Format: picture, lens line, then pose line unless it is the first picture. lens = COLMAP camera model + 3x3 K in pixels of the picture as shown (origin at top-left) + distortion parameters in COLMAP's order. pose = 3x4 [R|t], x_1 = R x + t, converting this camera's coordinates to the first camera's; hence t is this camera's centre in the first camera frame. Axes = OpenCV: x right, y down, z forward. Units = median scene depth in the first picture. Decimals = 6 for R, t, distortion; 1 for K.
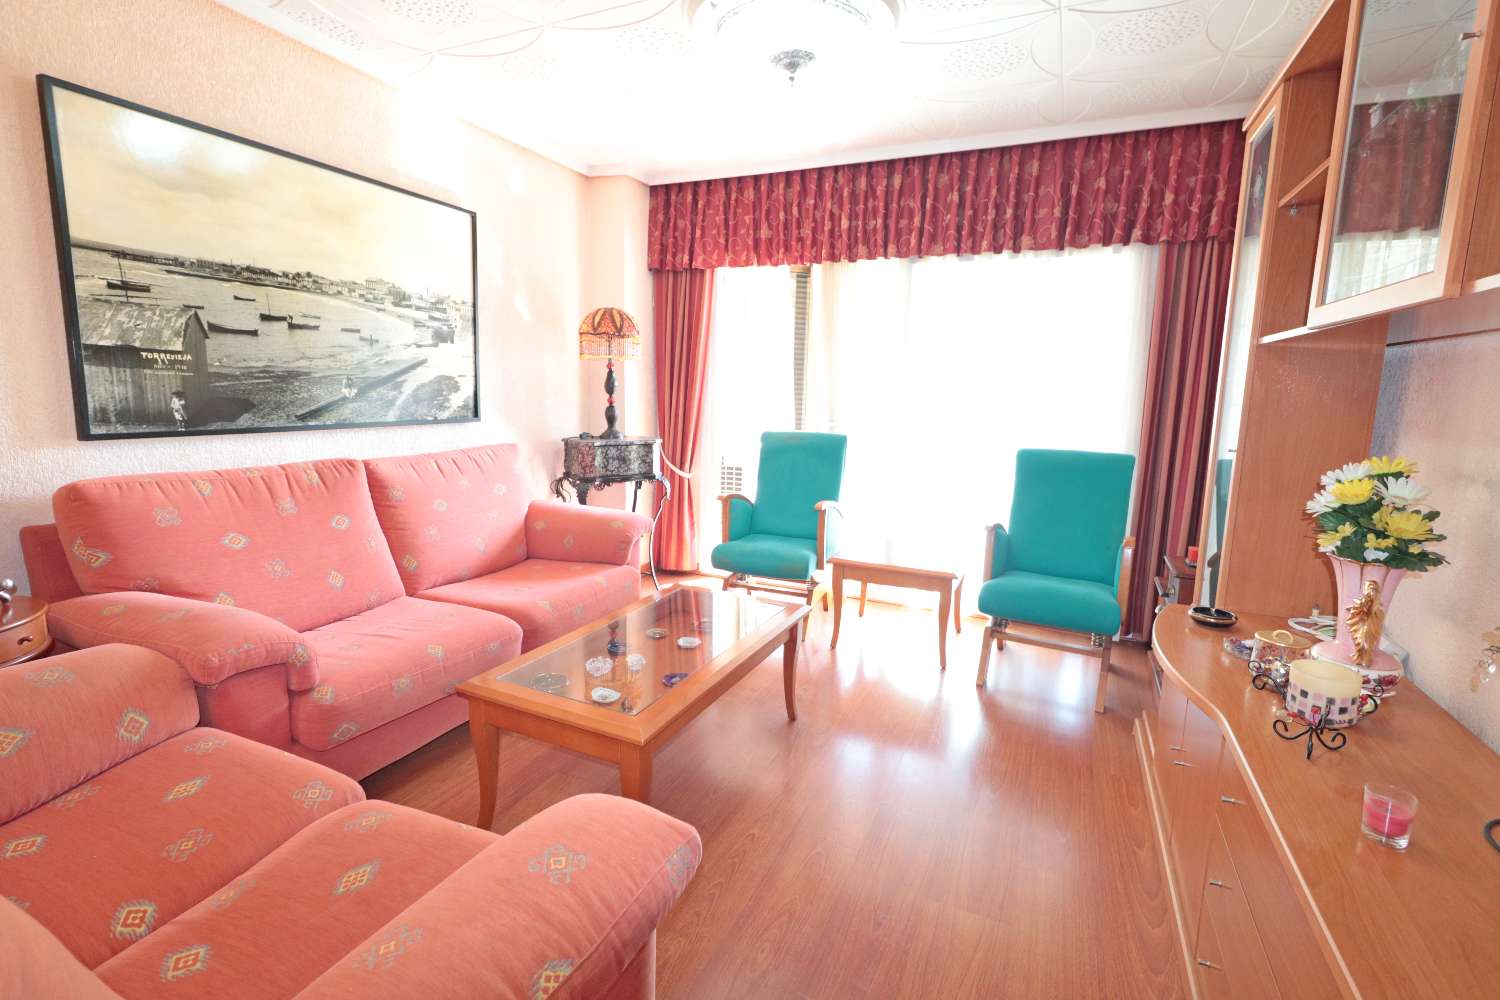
lens RADIAL K [[691.2, 0, 751.0], [0, 691.2, 493.3], [0, 0, 1]] dist [-0.001282, 0.000649]
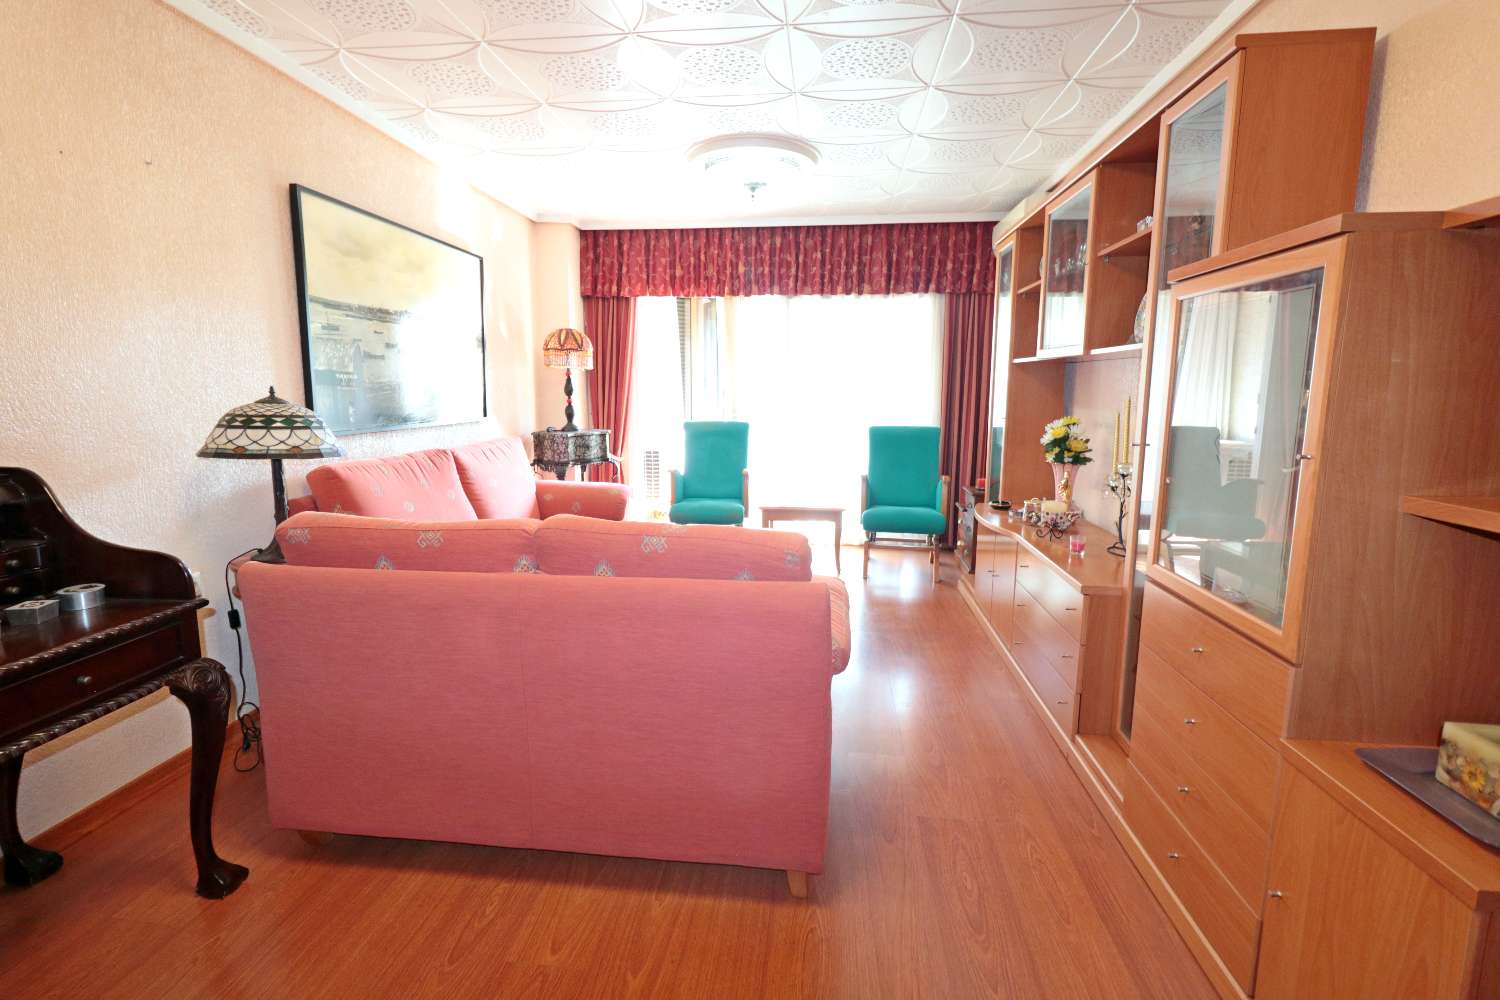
lens RADIAL K [[691.2, 0, 746.6], [0, 691.2, 487.3], [0, 0, 1]] dist [-0.001282, 0.000649]
pose [[0.952615, -0.062394, 0.297712, -0.343841], [0.063129, 0.997980, 0.007153, 0.042805], [-0.297557, 0.011980, 0.954629, -0.373704]]
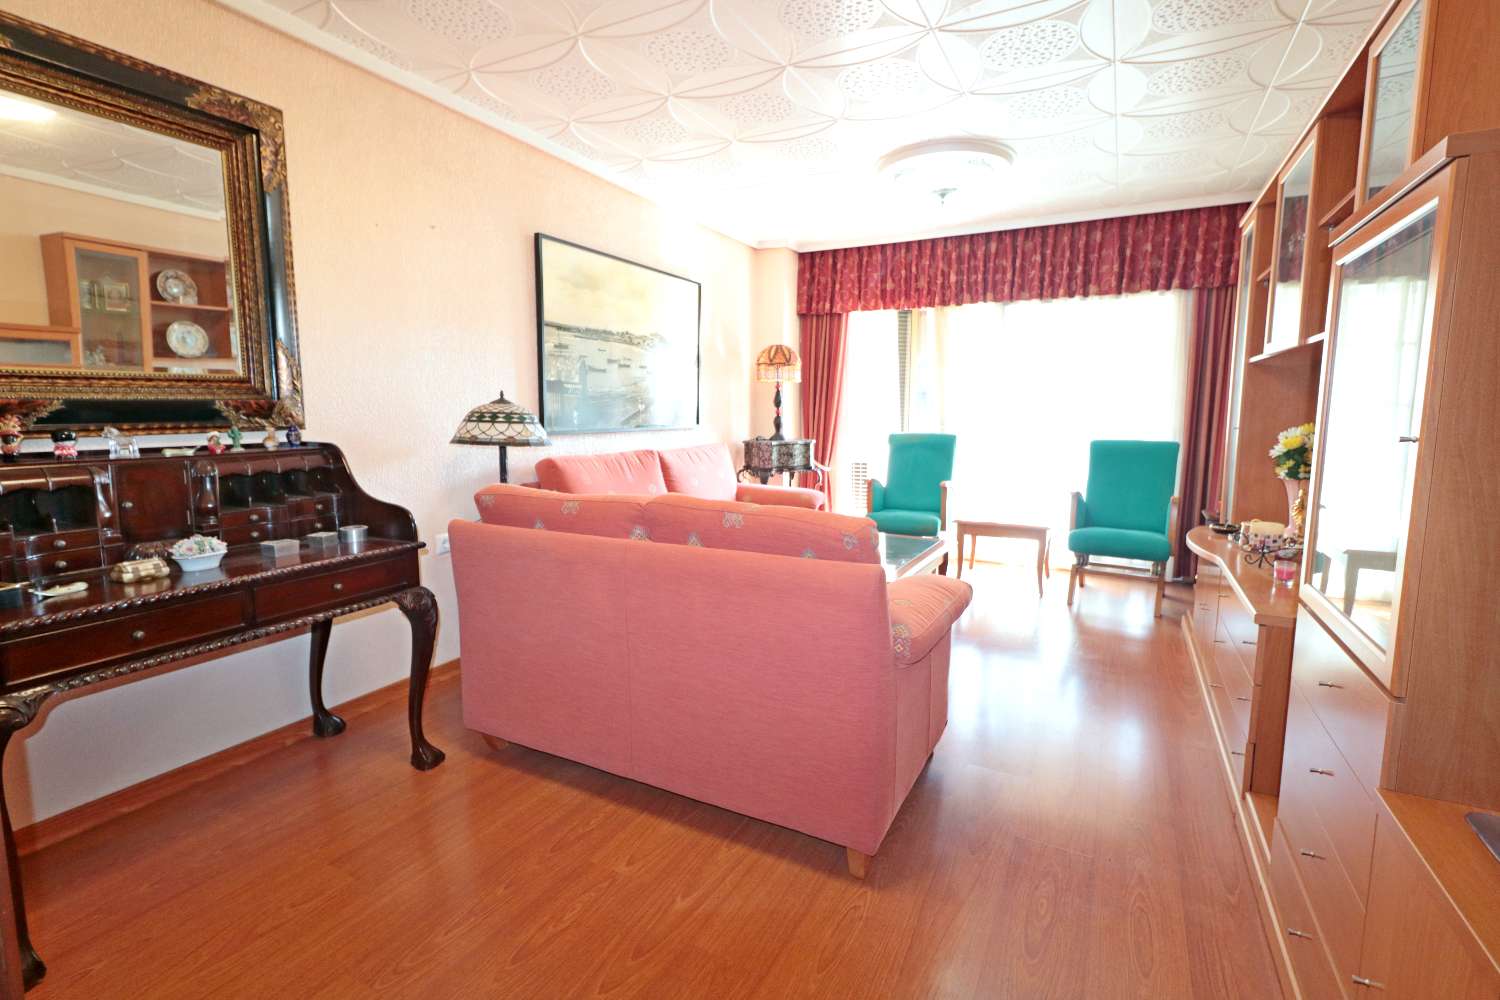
lens RADIAL K [[691.2, 0, 746.6], [0, 691.2, 491.7], [0, 0, 1]] dist [-0.001282, 0.000649]
pose [[0.997355, -0.013196, -0.071477, -0.207447], [0.010925, 0.999426, -0.032067, 0.078998], [0.071859, 0.031201, 0.996927, -0.431087]]
